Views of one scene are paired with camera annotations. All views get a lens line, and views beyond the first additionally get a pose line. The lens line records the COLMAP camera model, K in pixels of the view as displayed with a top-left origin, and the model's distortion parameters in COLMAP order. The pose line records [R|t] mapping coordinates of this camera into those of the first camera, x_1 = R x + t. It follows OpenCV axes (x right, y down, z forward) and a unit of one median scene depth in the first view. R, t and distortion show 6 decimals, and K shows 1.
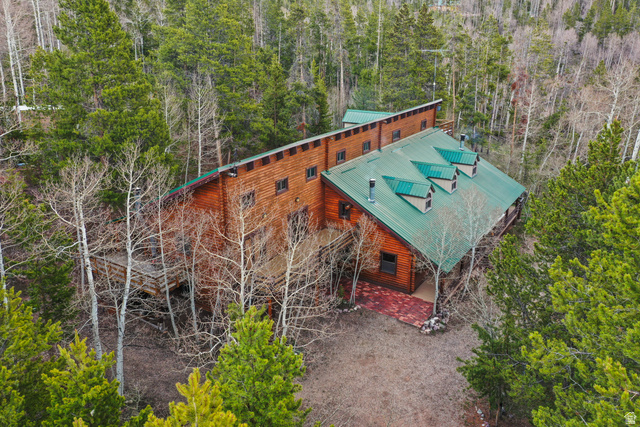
lens RADIAL K [[529.3, 0, 321.3], [0, 529.3, 210.2], [0, 0, 1]] dist [0.064615, 0.012773]
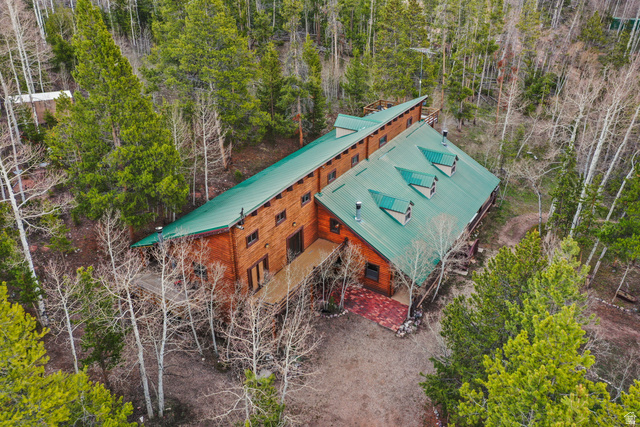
lens RADIAL K [[529.3, 0, 319.3], [0, 529.3, 217.7], [0, 0, 1]] dist [0.064615, 0.012773]
pose [[0.999953, -0.009621, -0.001491, 0.011948], [0.009733, 0.983868, 0.178631, -0.231890], [-0.000252, -0.178637, 0.983915, -0.142408]]
